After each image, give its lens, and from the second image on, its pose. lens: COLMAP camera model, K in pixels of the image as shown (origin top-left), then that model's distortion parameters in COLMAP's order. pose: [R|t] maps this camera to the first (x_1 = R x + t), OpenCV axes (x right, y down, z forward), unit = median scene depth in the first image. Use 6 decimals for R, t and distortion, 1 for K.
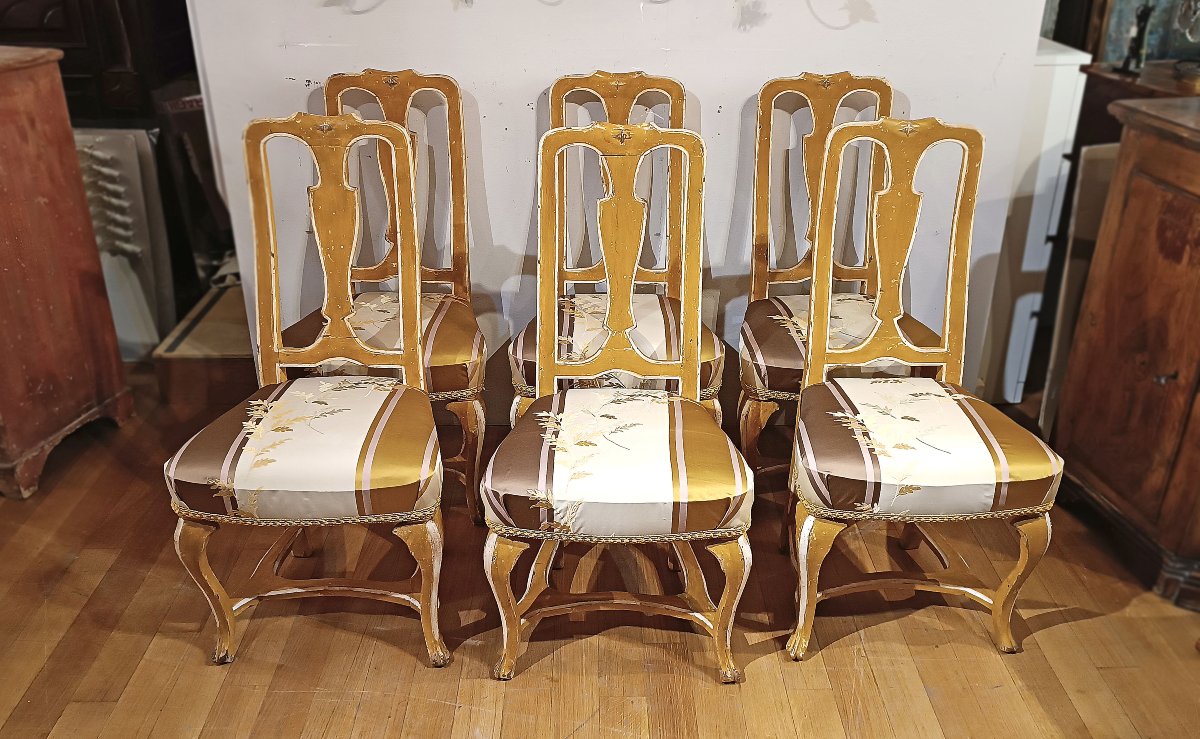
lens RADIAL K [[997.1, 0, 604.8], [0, 997.1, 368.5], [0, 0, 1]] dist [0.004615, 0.000664]
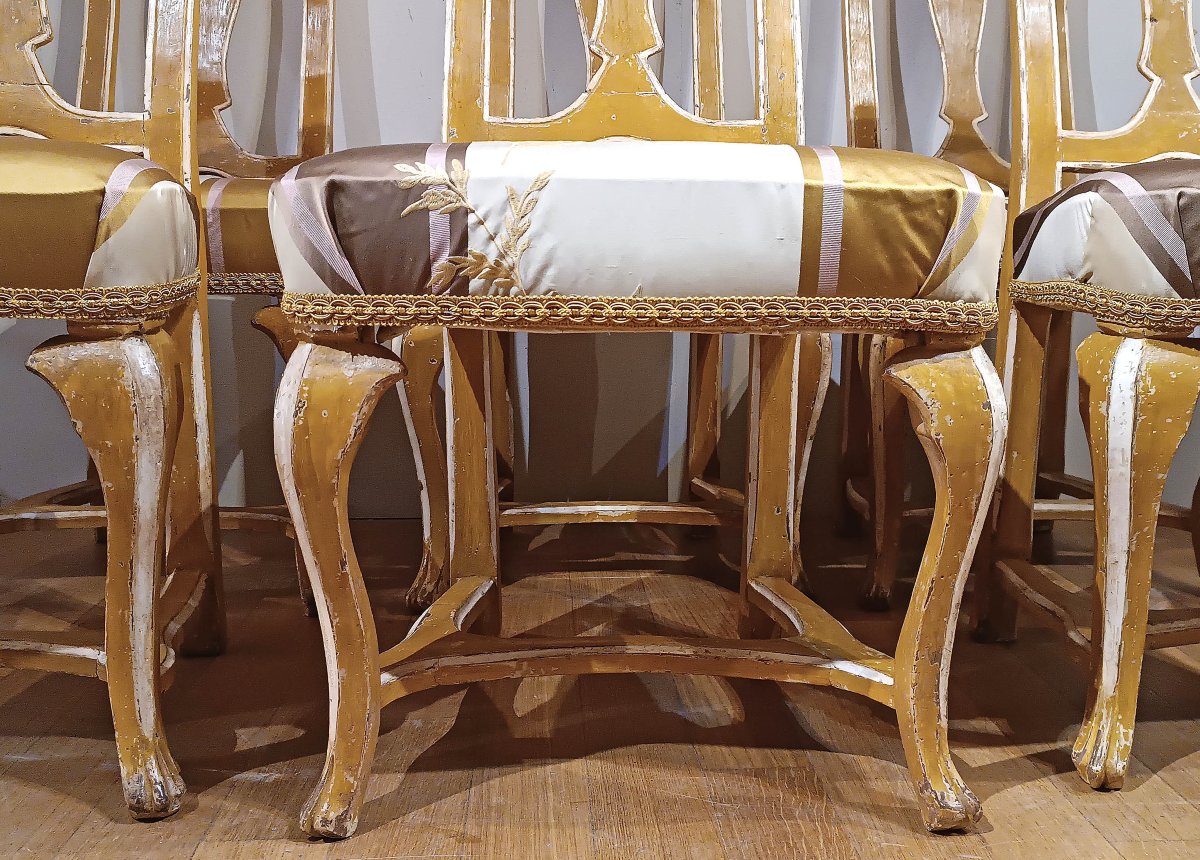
lens RADIAL K [[1171.0, 0, 624.9], [0, 1171.0, 433.3], [0, 0, 1]] dist [0.007550, 0.003145]
pose [[0.998577, -0.005393, 0.053058, -0.013343], [0.021314, 0.952328, -0.304330, 0.249010], [-0.048887, 0.305028, 0.951088, 0.454478]]
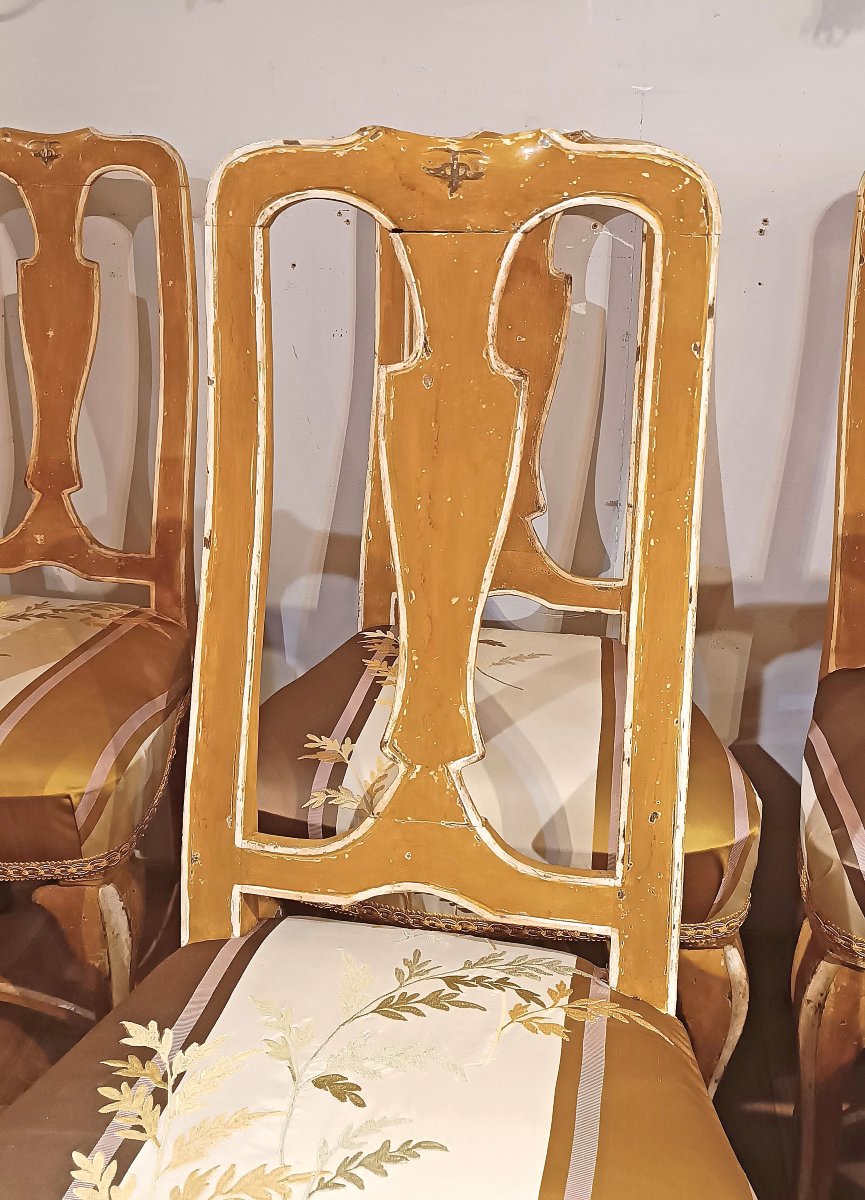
lens RADIAL K [[1128.3, 0, 428.0], [0, 1128.3, 500.5], [0, 0, 1]] dist [0.007529, -0.017304]
pose [[0.984579, 0.046667, -0.168603, 0.060929], [-0.072307, 0.986145, -0.149295, -0.057520], [0.159300, 0.159184, 0.974312, 0.528599]]
